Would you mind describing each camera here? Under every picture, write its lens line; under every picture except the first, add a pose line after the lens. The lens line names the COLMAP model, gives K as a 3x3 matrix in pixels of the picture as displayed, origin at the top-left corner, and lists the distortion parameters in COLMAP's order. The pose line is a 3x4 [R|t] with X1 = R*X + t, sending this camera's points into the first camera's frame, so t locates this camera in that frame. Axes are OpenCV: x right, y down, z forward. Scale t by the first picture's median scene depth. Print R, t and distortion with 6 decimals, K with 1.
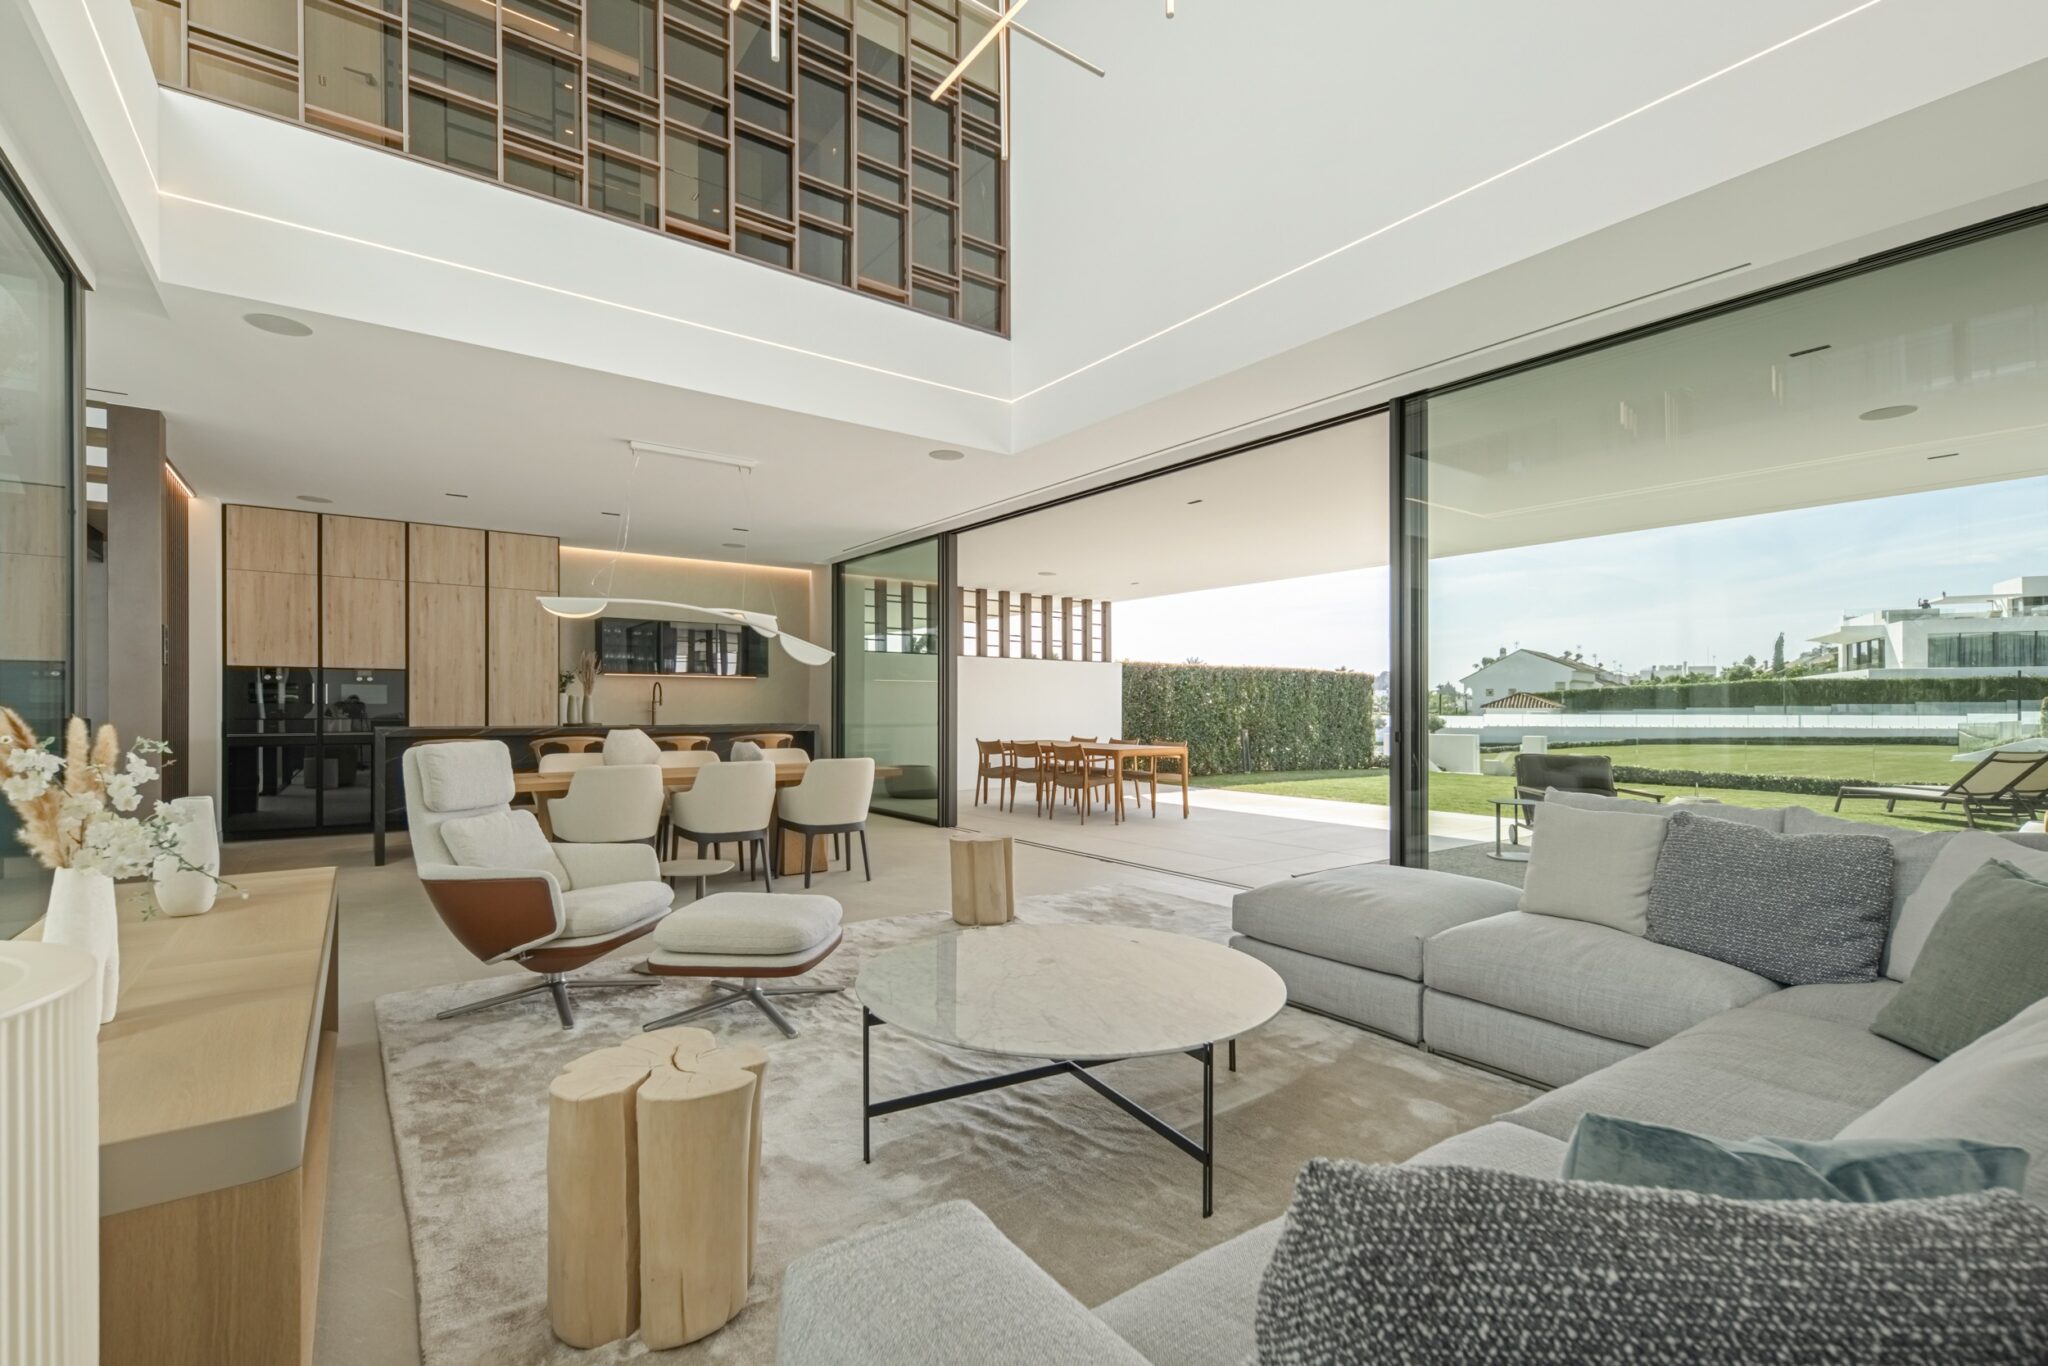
lens RADIAL K [[896.4, 0, 1023.6], [0, 896.4, 710.1], [0, 0, 1]] dist [0.011266, -0.004886]
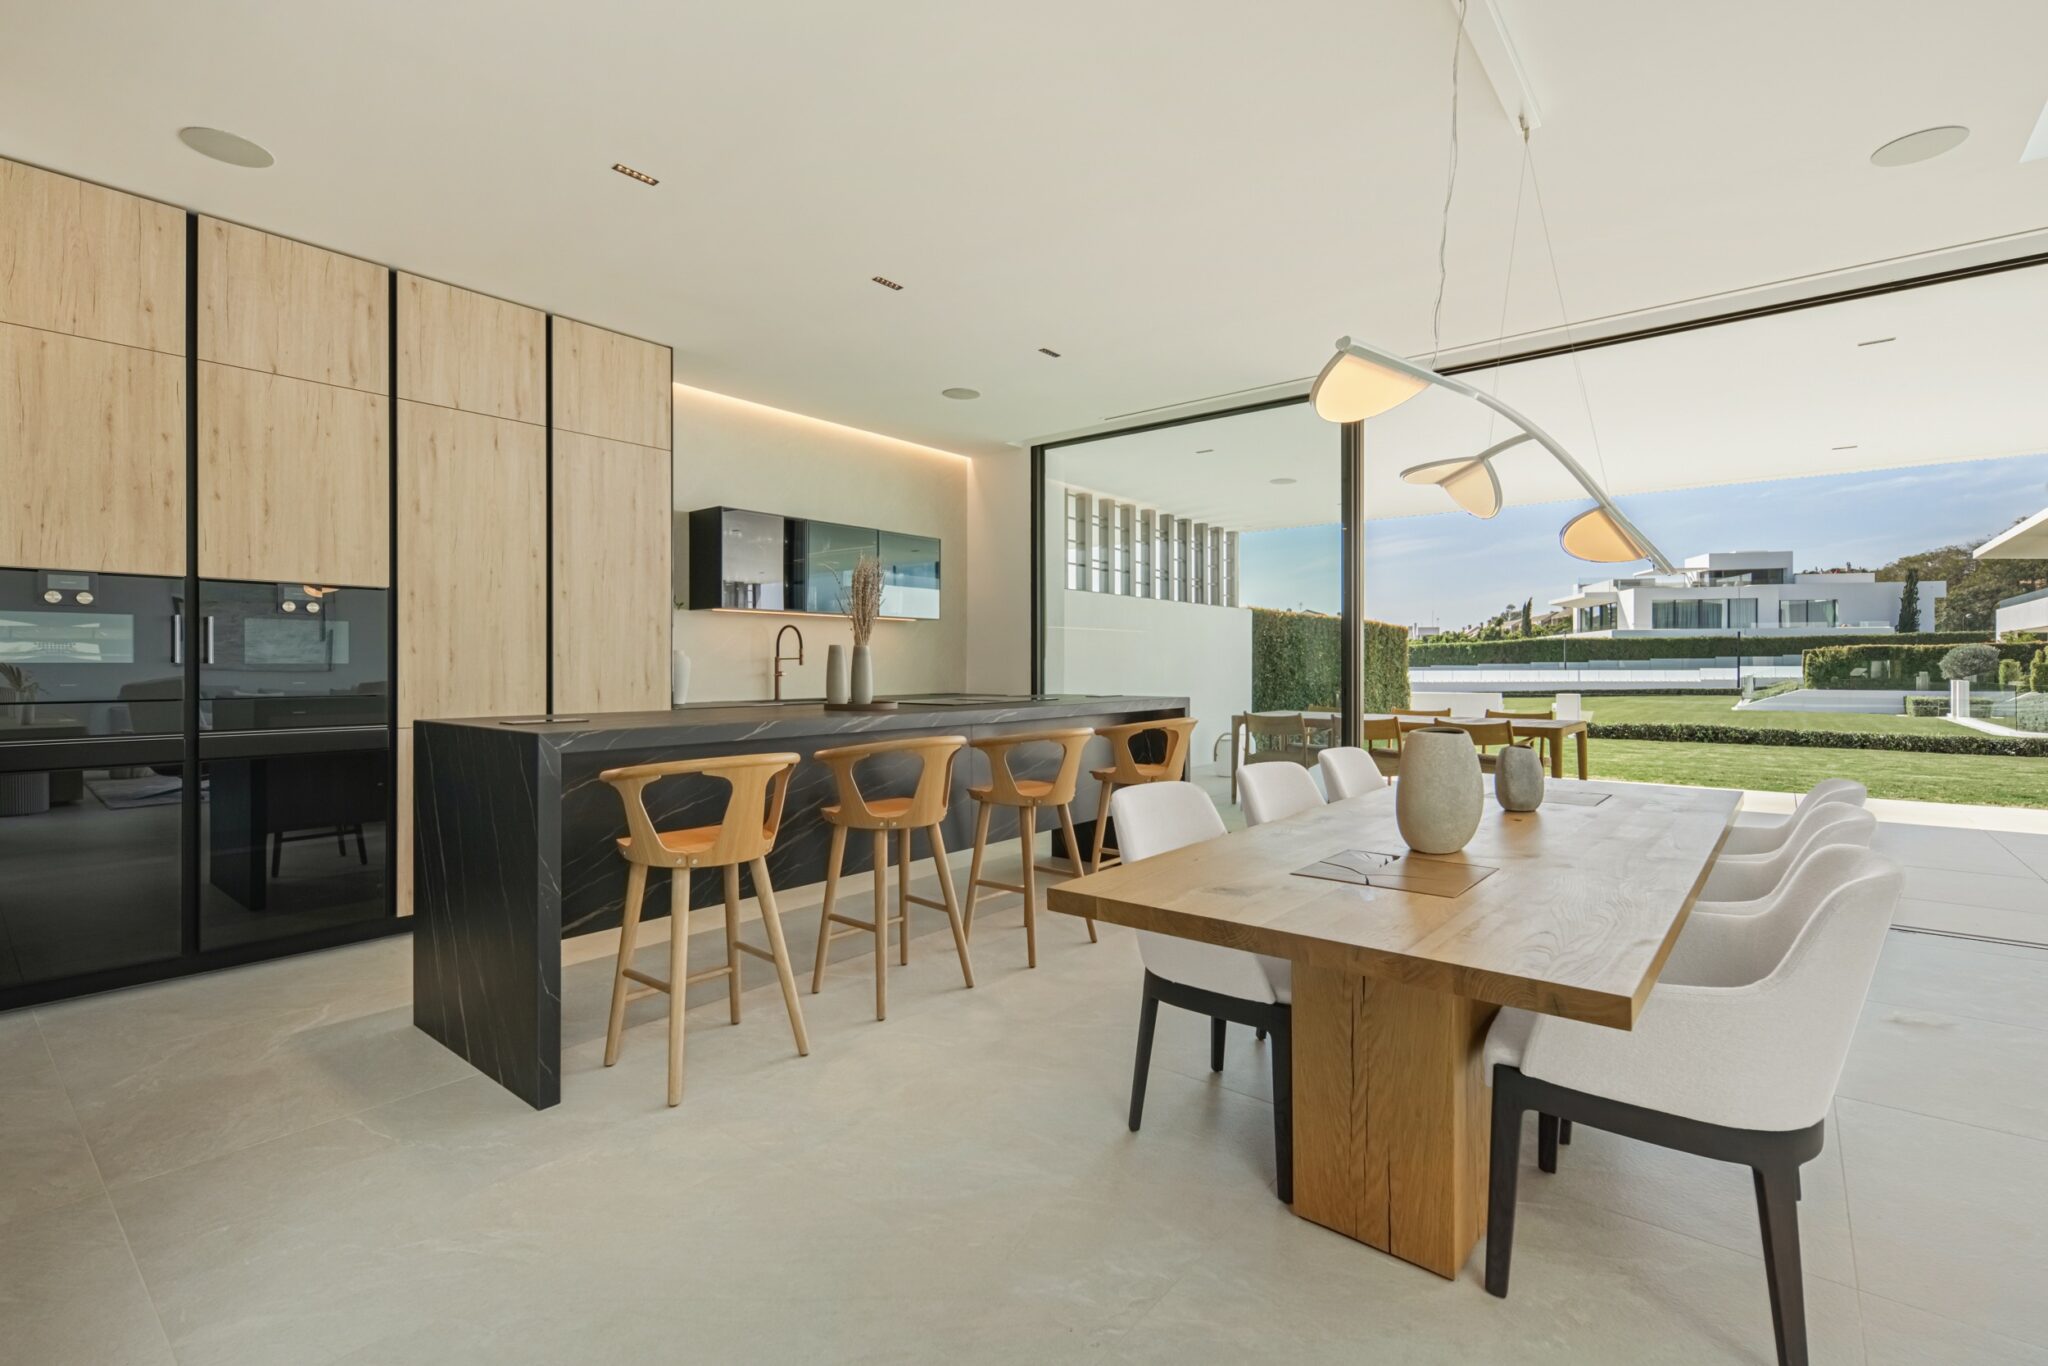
lens RADIAL K [[896.4, 0, 1021.4], [0, 896.4, 667.3], [0, 0, 1]] dist [0.011266, -0.004886]
pose [[0.970328, -0.003978, 0.241759, -0.301314], [0.004157, 0.999991, -0.000228, -0.002087], [-0.241756, 0.001226, 0.970336, 0.295446]]
